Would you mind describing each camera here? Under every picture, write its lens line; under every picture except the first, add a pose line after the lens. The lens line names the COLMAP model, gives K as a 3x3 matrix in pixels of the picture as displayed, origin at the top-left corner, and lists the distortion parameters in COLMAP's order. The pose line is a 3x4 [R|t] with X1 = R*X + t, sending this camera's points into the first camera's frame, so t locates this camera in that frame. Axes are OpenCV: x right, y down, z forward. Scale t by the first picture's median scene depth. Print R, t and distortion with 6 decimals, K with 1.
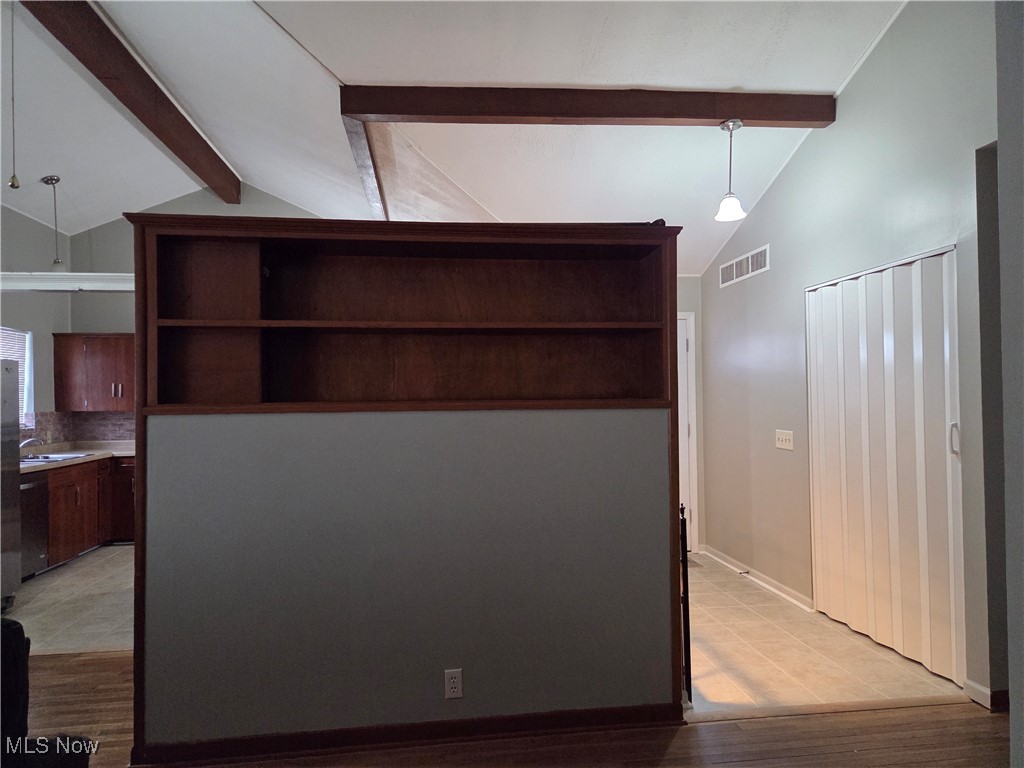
lens RADIAL K [[677.1, 0, 513.4], [0, 677.1, 389.1], [0, 0, 1]] dist [0.054300, -0.033848]
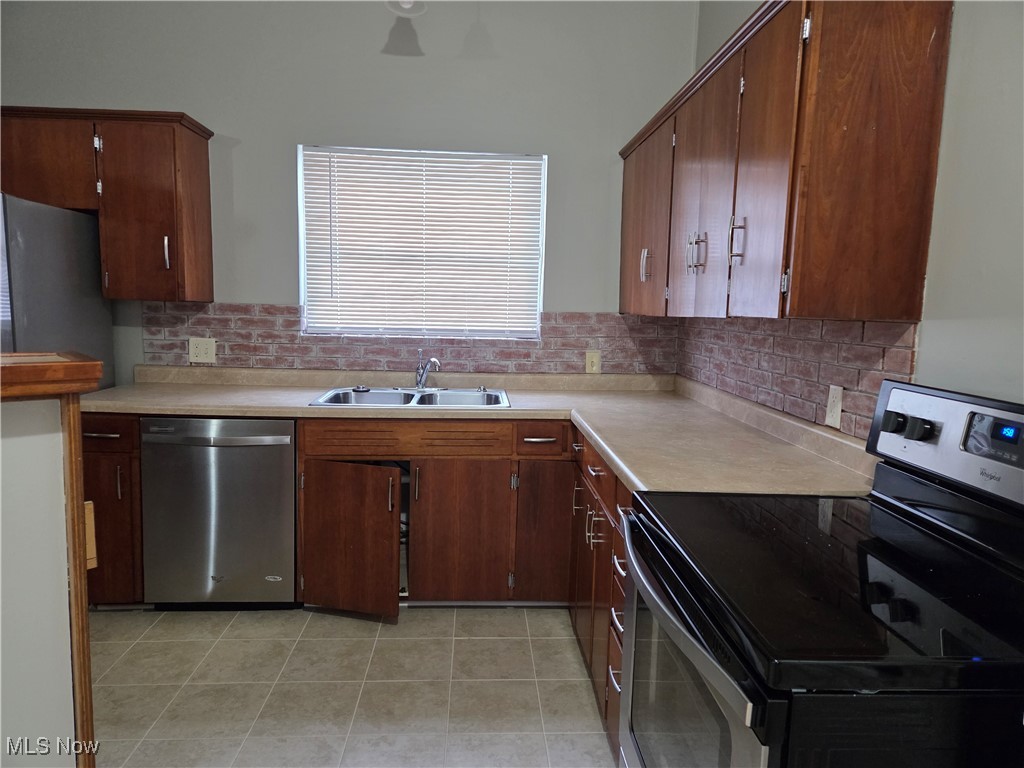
lens RADIAL K [[677.1, 0, 516.3], [0, 677.1, 385.8], [0, 0, 1]] dist [0.054300, -0.033848]
pose [[-0.068575, 0.133763, -0.988638, -0.156667], [-0.006304, 0.990893, 0.134506, 0.018974], [0.997626, 0.015456, -0.067107, 0.947363]]
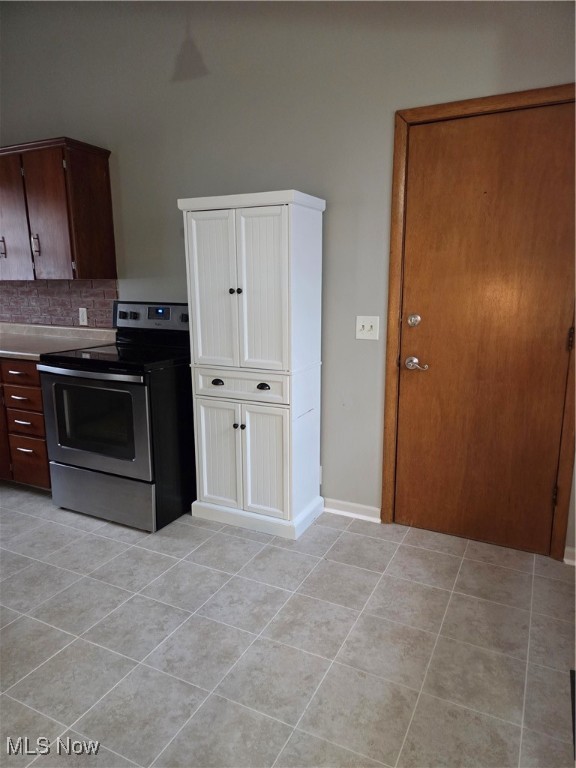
lens RADIAL K [[507.8, 0, 293.5], [0, 507.8, 384.9], [0, 0, 1]] dist [0.054300, -0.033848]
pose [[0.834983, 0.129921, -0.534719, 0.013690], [-0.010031, 0.975160, 0.221272, 0.015581], [0.550185, -0.179395, 0.815545, 0.745768]]
